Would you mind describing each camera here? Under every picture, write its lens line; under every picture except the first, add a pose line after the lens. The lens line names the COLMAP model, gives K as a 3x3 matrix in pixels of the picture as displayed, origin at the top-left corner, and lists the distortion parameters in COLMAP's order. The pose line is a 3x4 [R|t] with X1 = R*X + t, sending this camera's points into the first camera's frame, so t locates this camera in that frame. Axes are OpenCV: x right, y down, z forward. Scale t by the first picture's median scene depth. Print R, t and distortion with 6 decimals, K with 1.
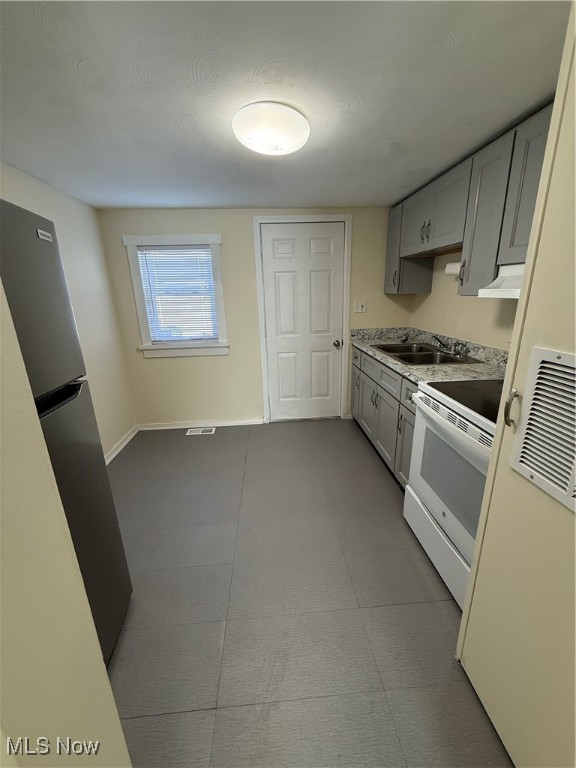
lens RADIAL K [[313.6, 0, 288.0], [0, 313.6, 384.0], [0, 0, 1]] dist [-0.000836, -0.000005]
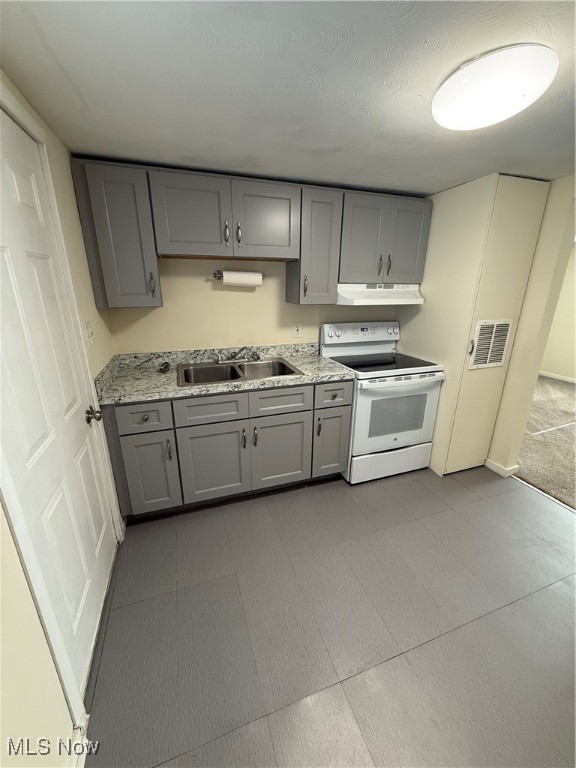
lens RADIAL K [[305.7, 0, 286.4], [0, 305.7, 380.8], [0, 0, 1]] dist [-0.001118, 0.000003]
pose [[-0.261937, -0.263866, 0.928312, -0.505800], [0.276506, 0.901053, 0.334139, -0.369049], [-0.924626, 0.344207, -0.163059, 1.164075]]
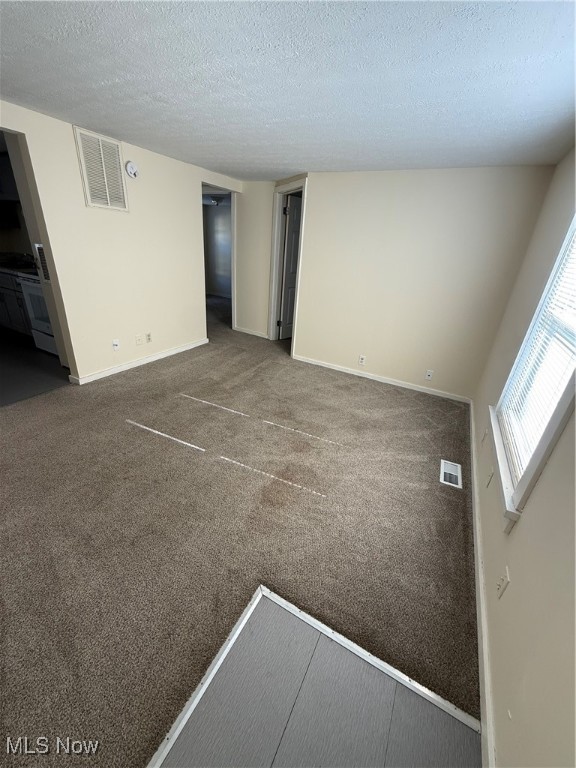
lens RADIAL K [[305.7, 0, 286.4], [0, 305.7, 380.8], [0, 0, 1]] dist [-0.001118, 0.000003]
pose [[0.538103, -0.283847, 0.793647, -0.333704], [0.158112, 0.958869, 0.235736, 0.379566], [-0.827916, -0.001365, 0.560850, -1.246559]]
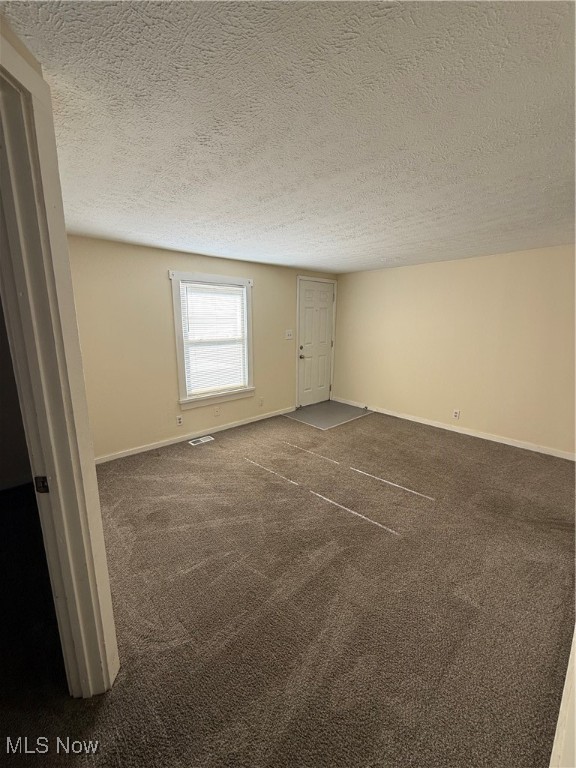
lens RADIAL K [[305.7, 0, 286.4], [0, 305.7, 380.8], [0, 0, 1]] dist [-0.001118, 0.000003]
pose [[-0.789455, 0.145048, -0.596424, 1.256727], [-0.156620, 0.891912, 0.424220, -0.087642], [0.593490, 0.428315, -0.681407, 0.147123]]
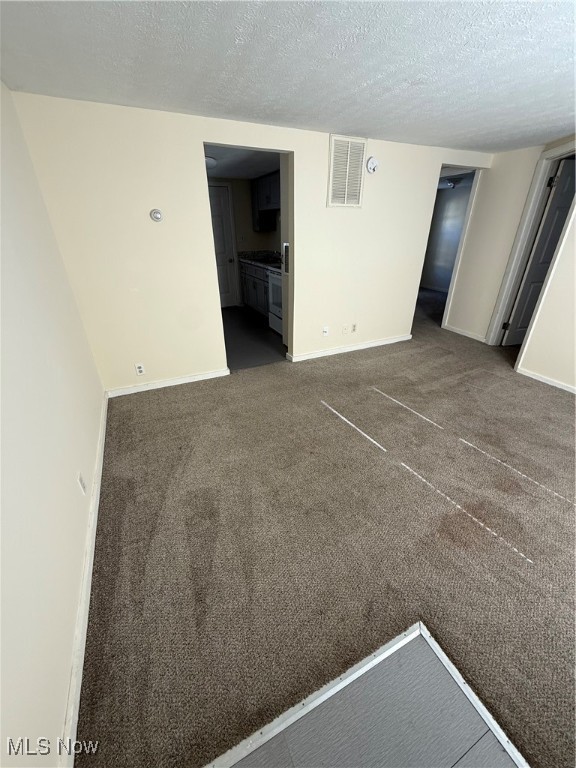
lens RADIAL K [[305.7, 0, 286.4], [0, 305.7, 380.8], [0, 0, 1]] dist [-0.001118, 0.000003]
pose [[0.932318, -0.143749, 0.331841, -0.332867], [0.084901, 0.978962, 0.185542, 0.367134], [-0.351532, -0.144811, 0.924908, -1.216752]]
